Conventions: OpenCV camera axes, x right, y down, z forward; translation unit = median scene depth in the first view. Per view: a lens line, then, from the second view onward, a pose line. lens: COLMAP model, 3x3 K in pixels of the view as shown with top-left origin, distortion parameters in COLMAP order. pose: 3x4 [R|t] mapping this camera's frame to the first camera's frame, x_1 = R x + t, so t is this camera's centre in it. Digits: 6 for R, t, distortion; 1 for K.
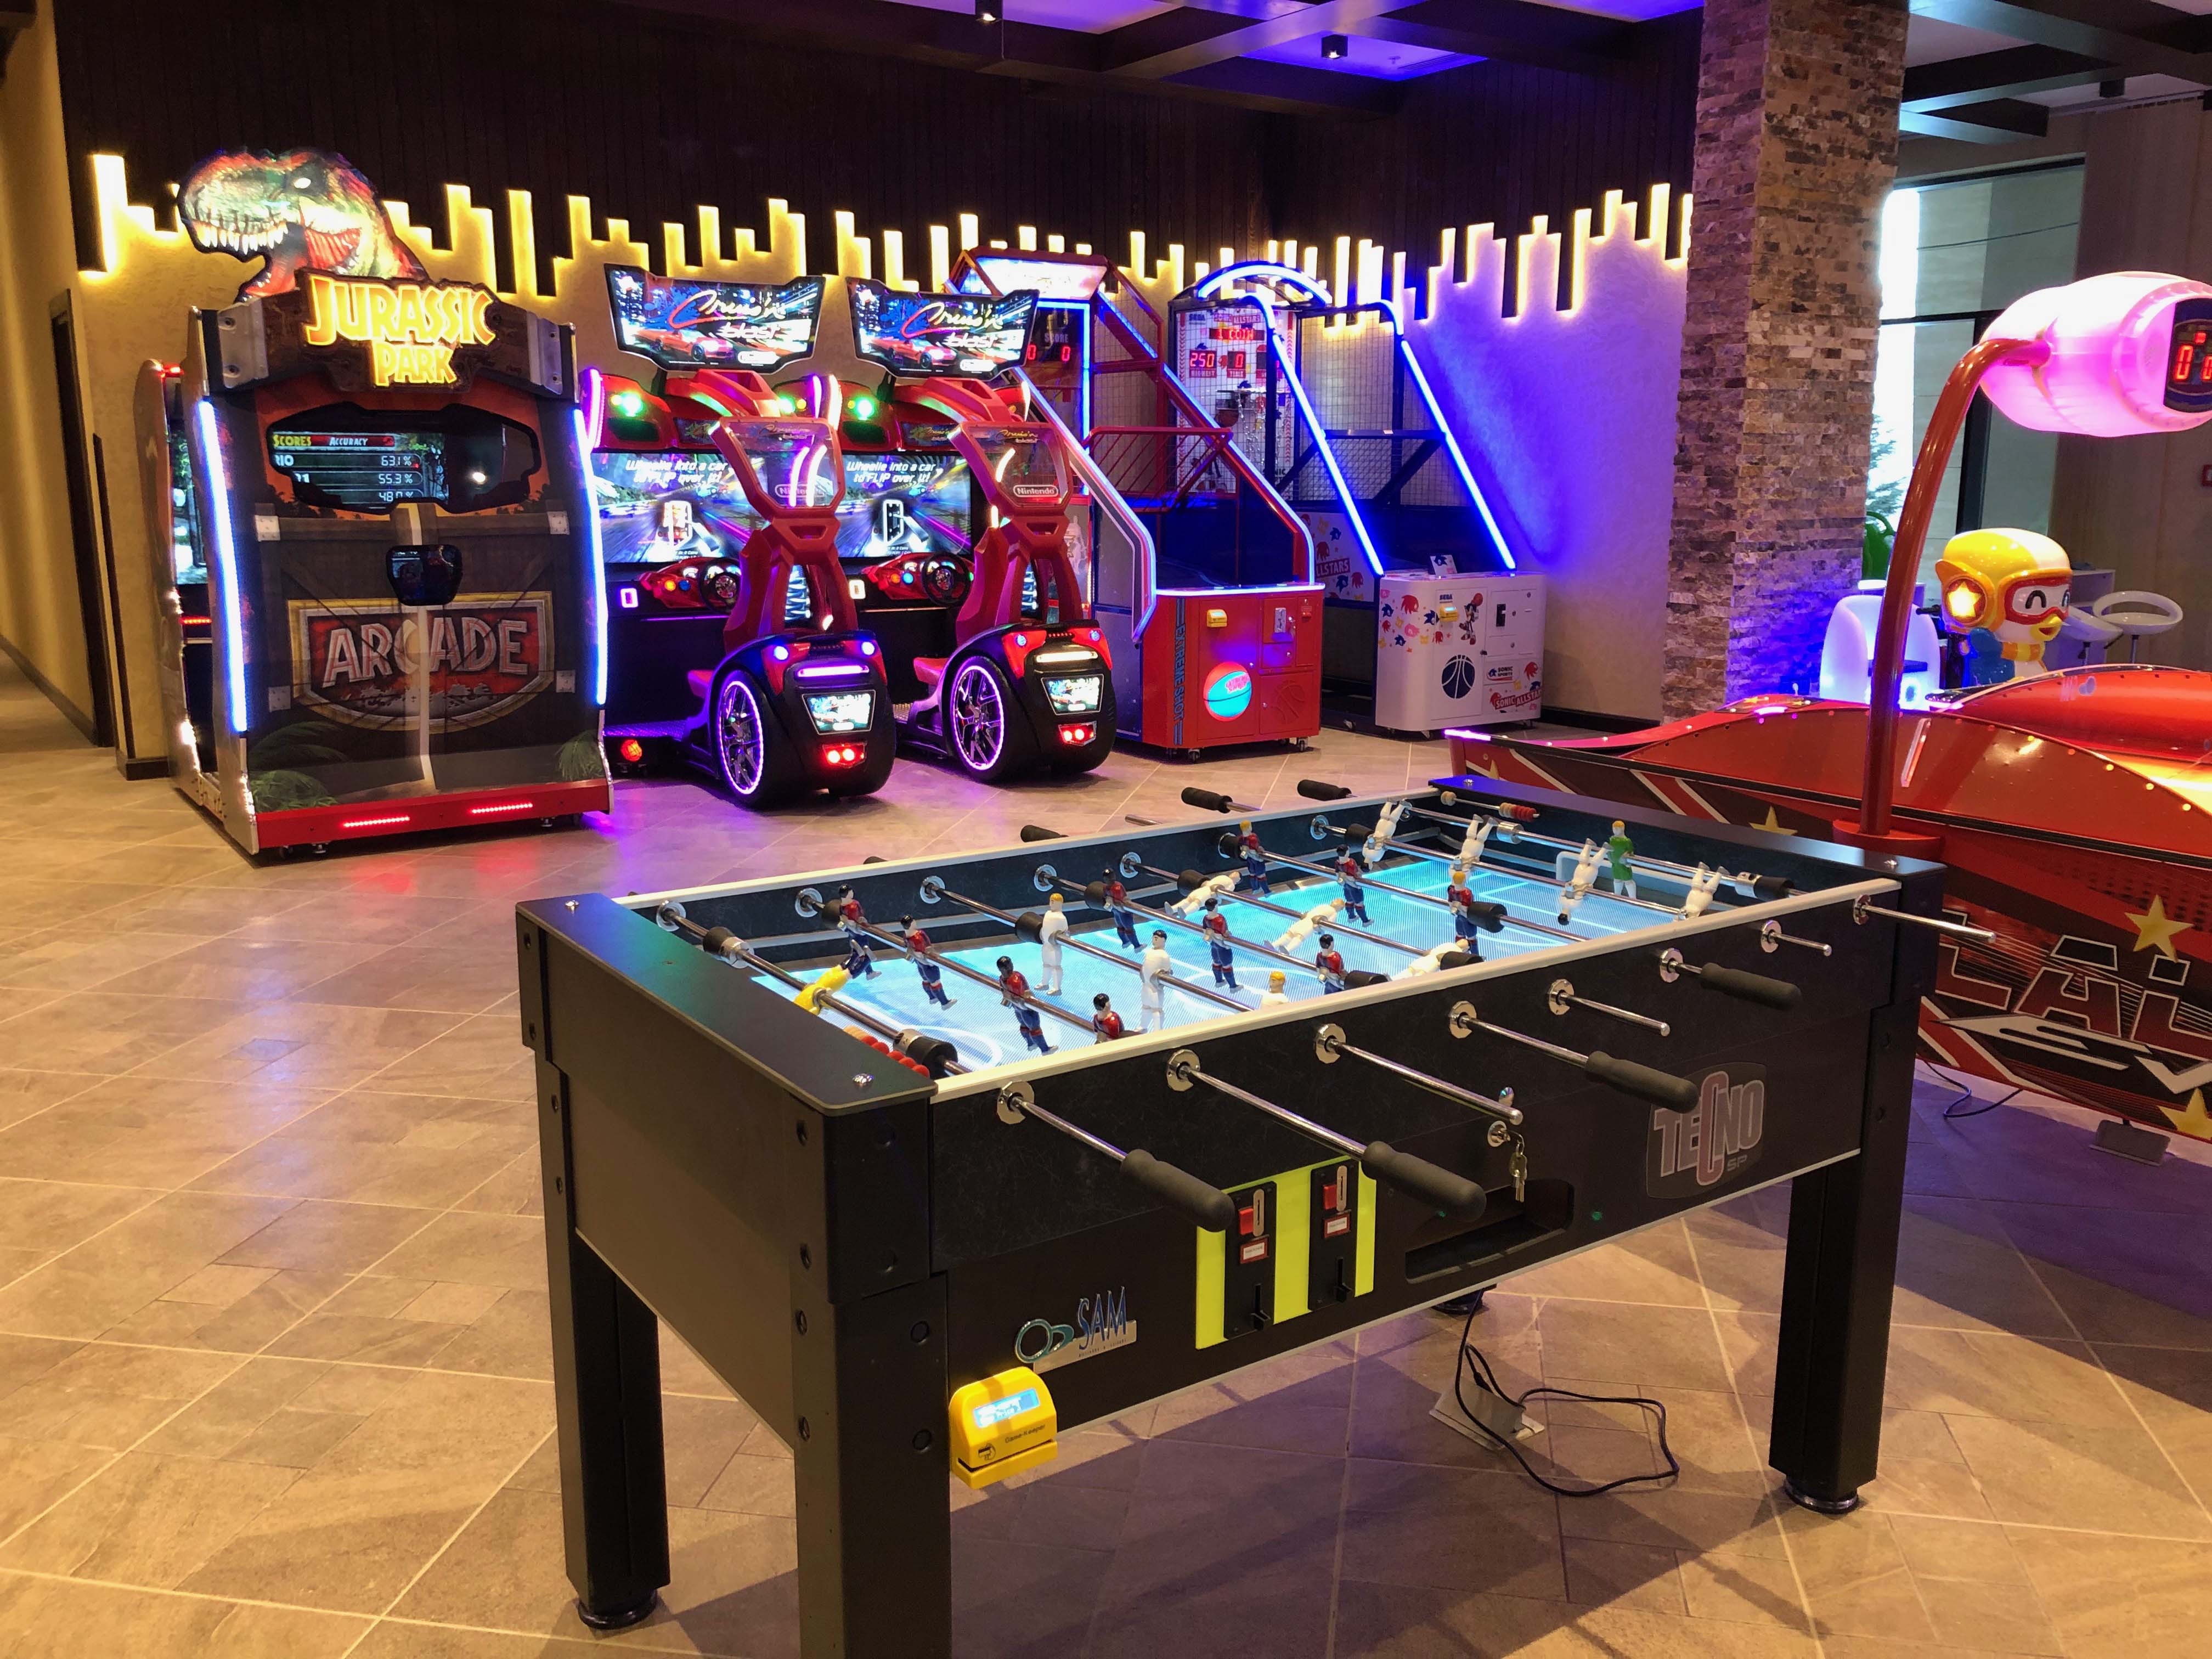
lens RADIAL K [[1804.8, 0, 1099.6], [0, 1804.8, 823.8], [0, 0, 1]] dist [0.027768, -0.010380]
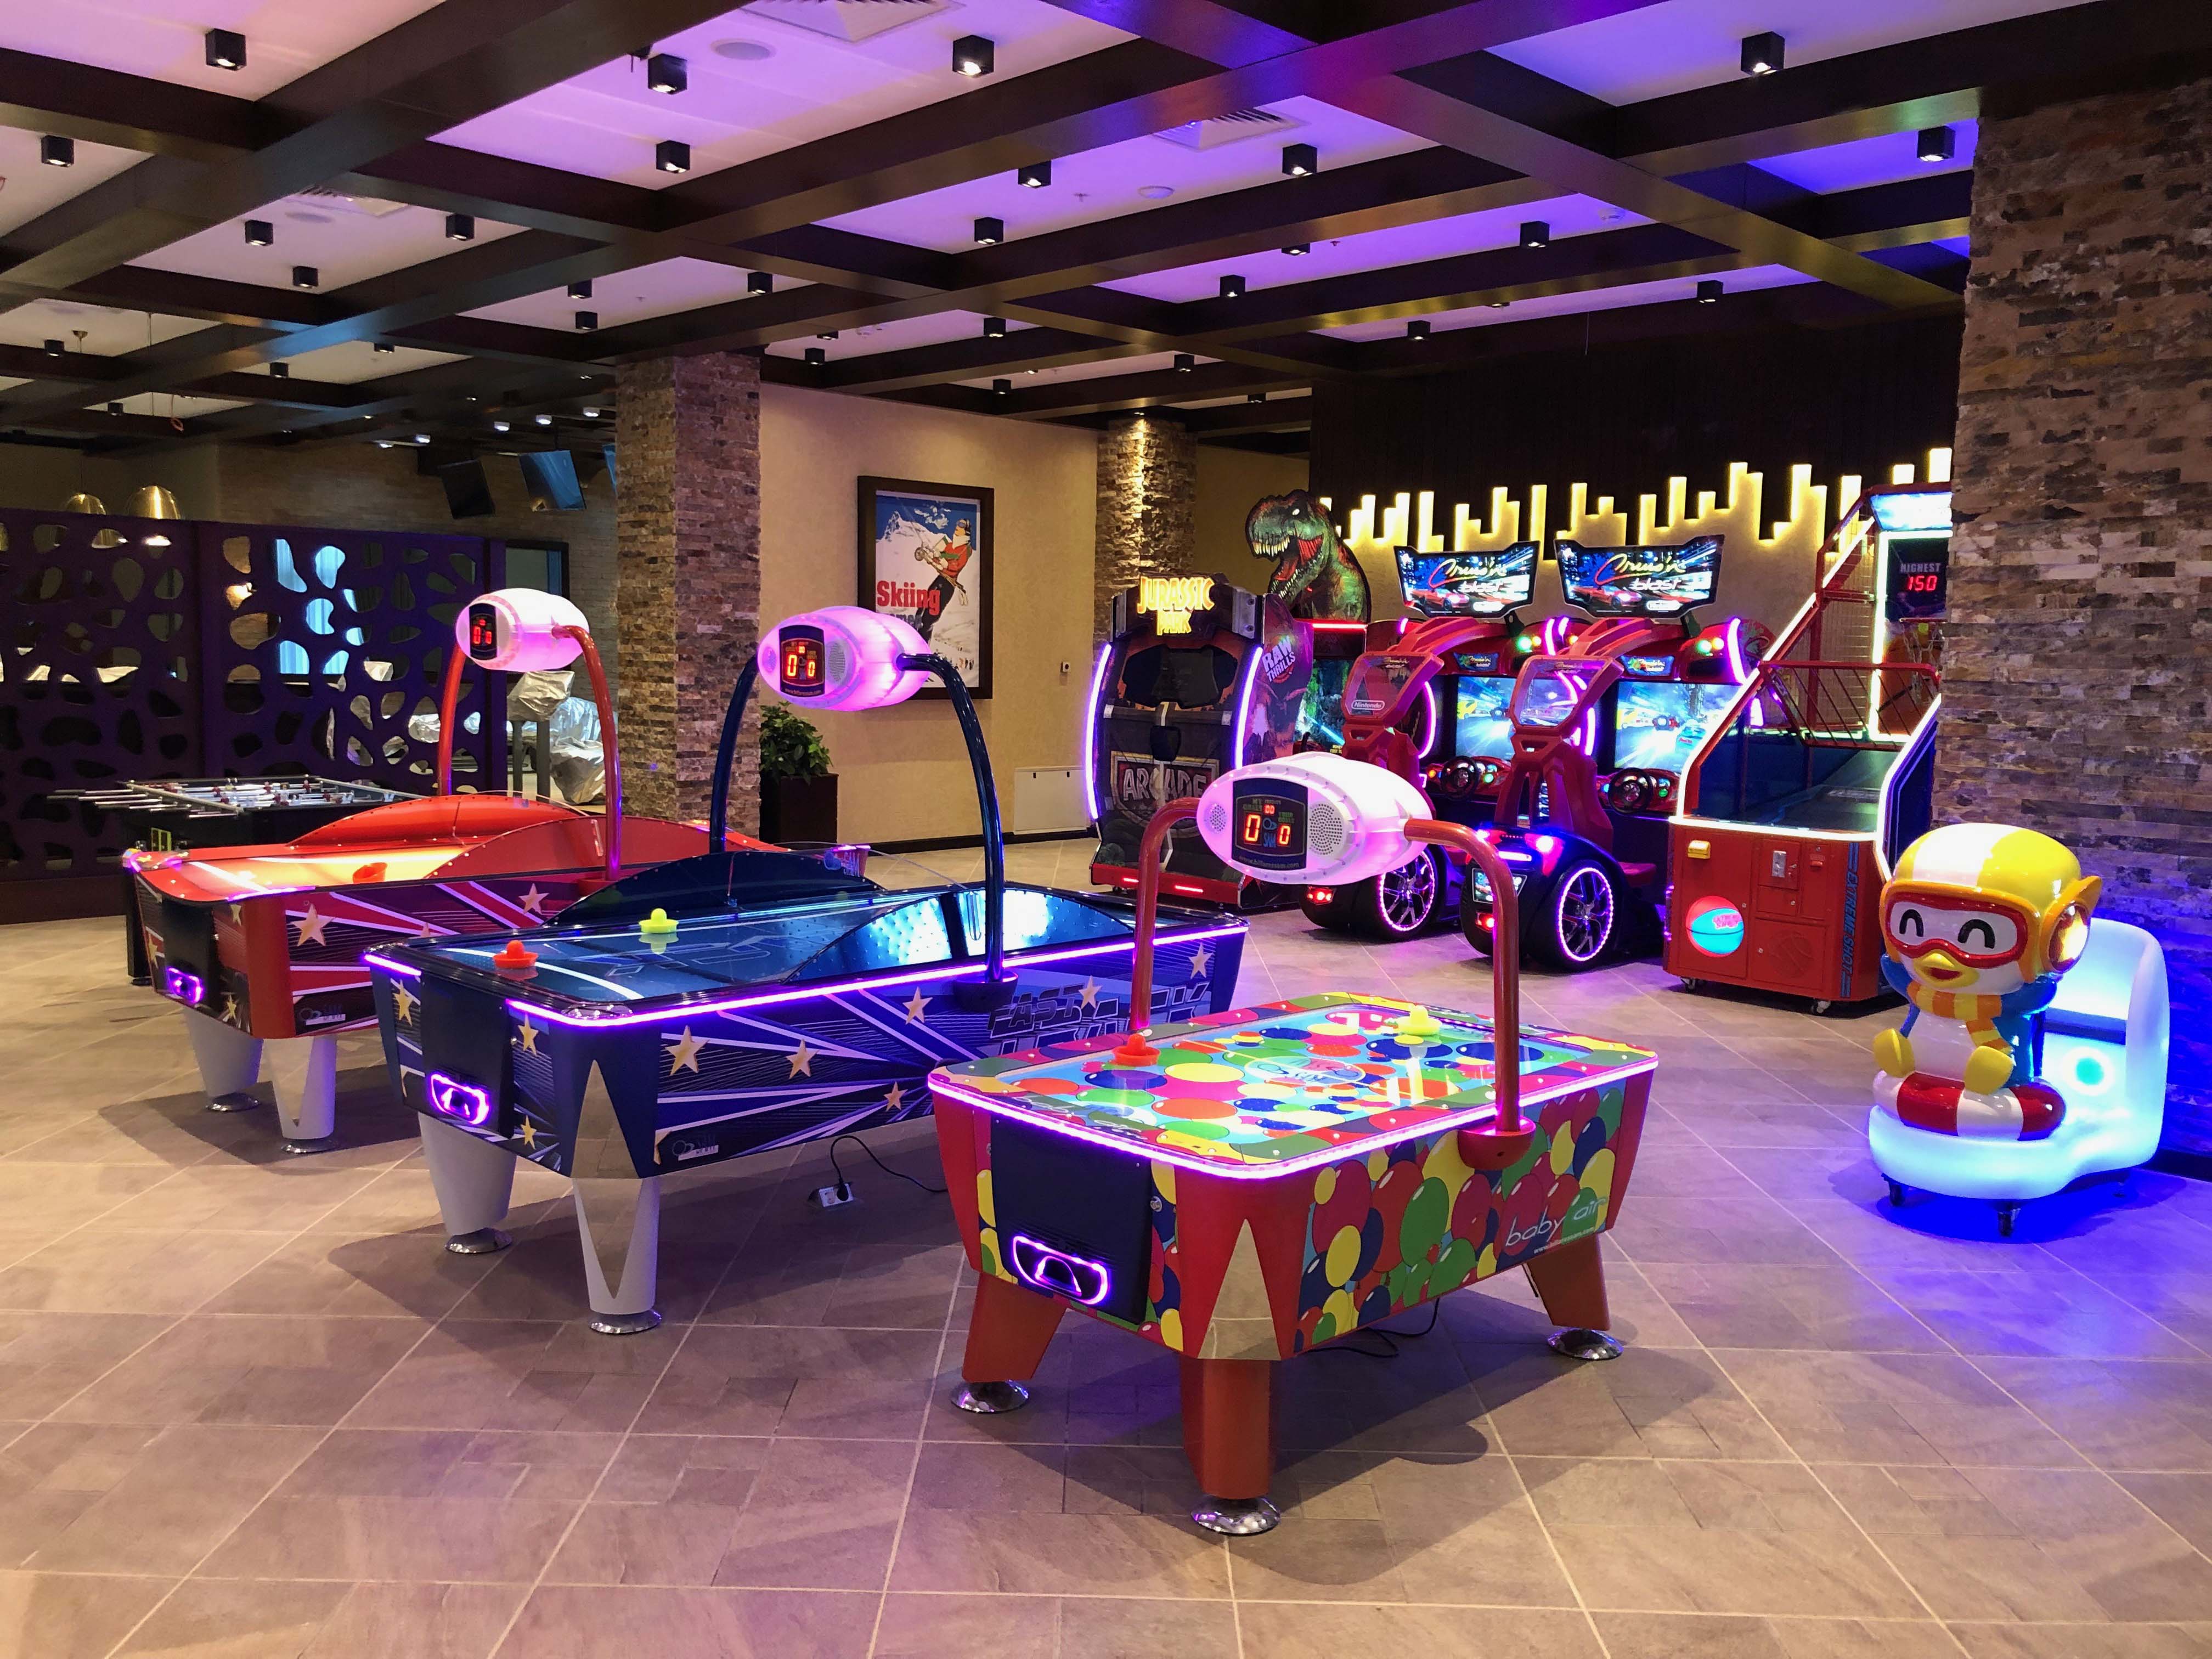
lens RADIAL K [[1804.8, 0, 1097.9], [0, 1804.8, 826.3], [0, 0, 1]] dist [0.027768, -0.010380]
pose [[0.165606, 0.100968, -0.981010, 1.042914], [-0.212515, 0.975028, 0.064477, -0.126979], [0.963022, 0.197802, 0.182927, 0.520949]]
